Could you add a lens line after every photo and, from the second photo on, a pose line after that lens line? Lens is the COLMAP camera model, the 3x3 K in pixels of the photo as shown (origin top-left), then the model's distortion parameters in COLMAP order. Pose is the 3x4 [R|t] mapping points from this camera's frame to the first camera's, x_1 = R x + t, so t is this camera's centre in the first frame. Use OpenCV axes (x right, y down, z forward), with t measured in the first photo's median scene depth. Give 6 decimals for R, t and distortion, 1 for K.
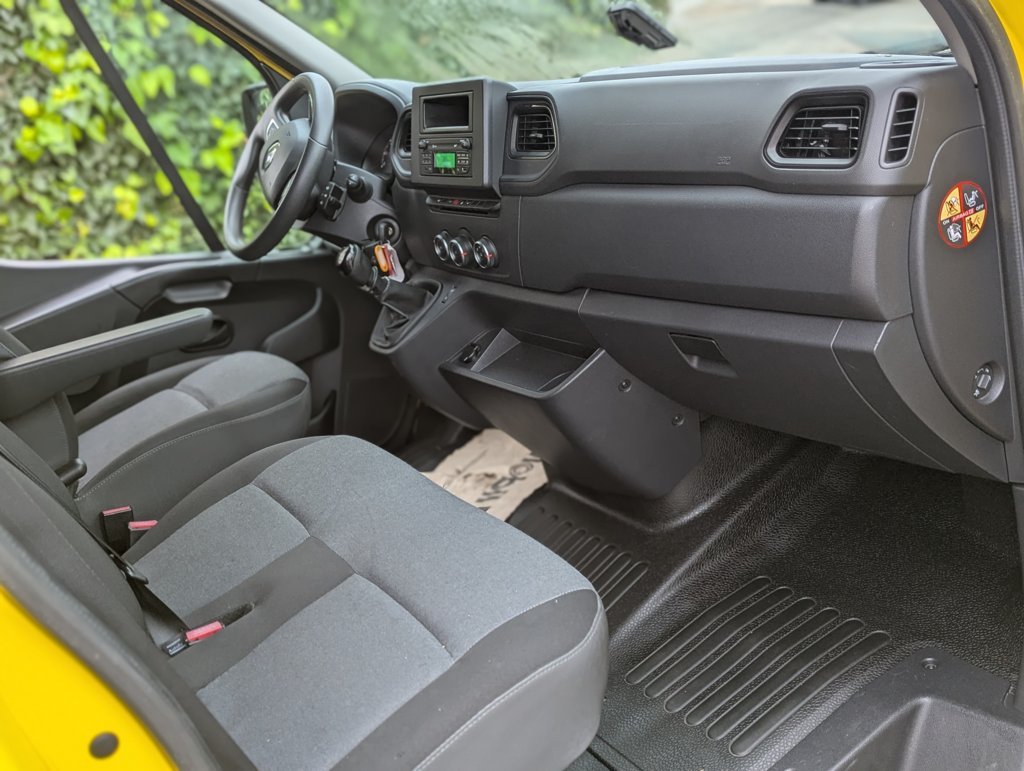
lens RADIAL K [[1088.5, 0, 502.7], [0, 1088.5, 385.3], [0, 0, 1]] dist [0.123804, -0.304668]
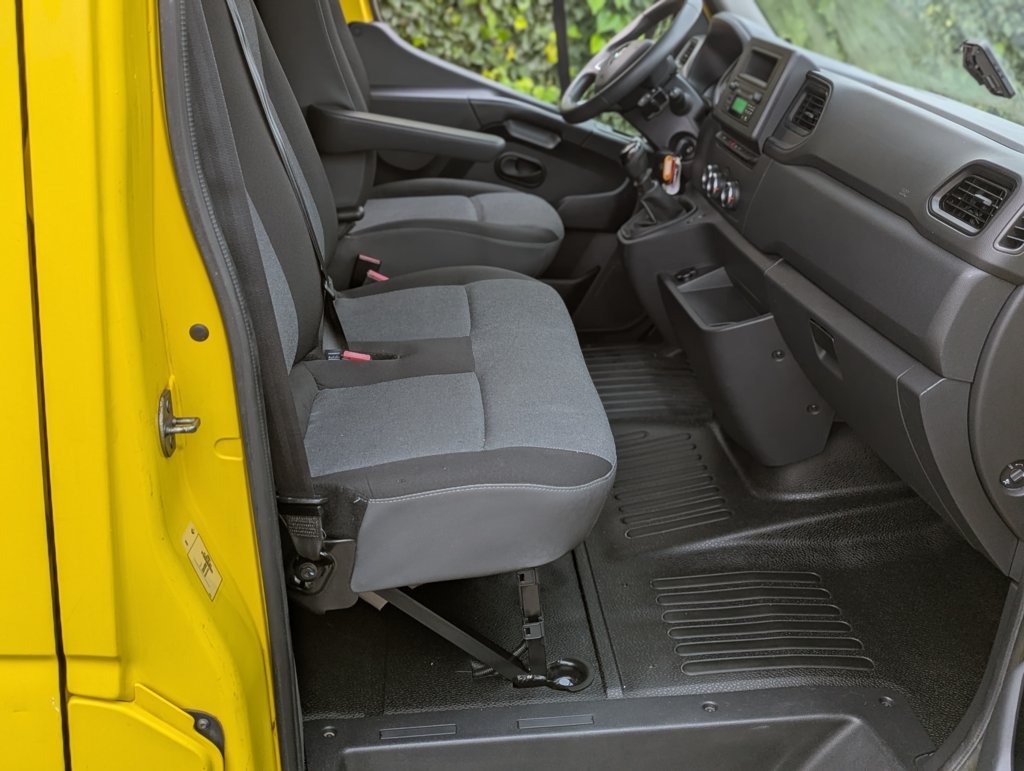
lens RADIAL K [[1115.6, 0, 511.1], [0, 1115.6, 349.1], [0, 0, 1]] dist [0.037792, -0.017586]
pose [[0.837975, 0.464591, -0.286275, 0.192899], [-0.453225, 0.884695, 0.109092, -0.005441], [0.303949, 0.038331, 0.951917, -0.143083]]
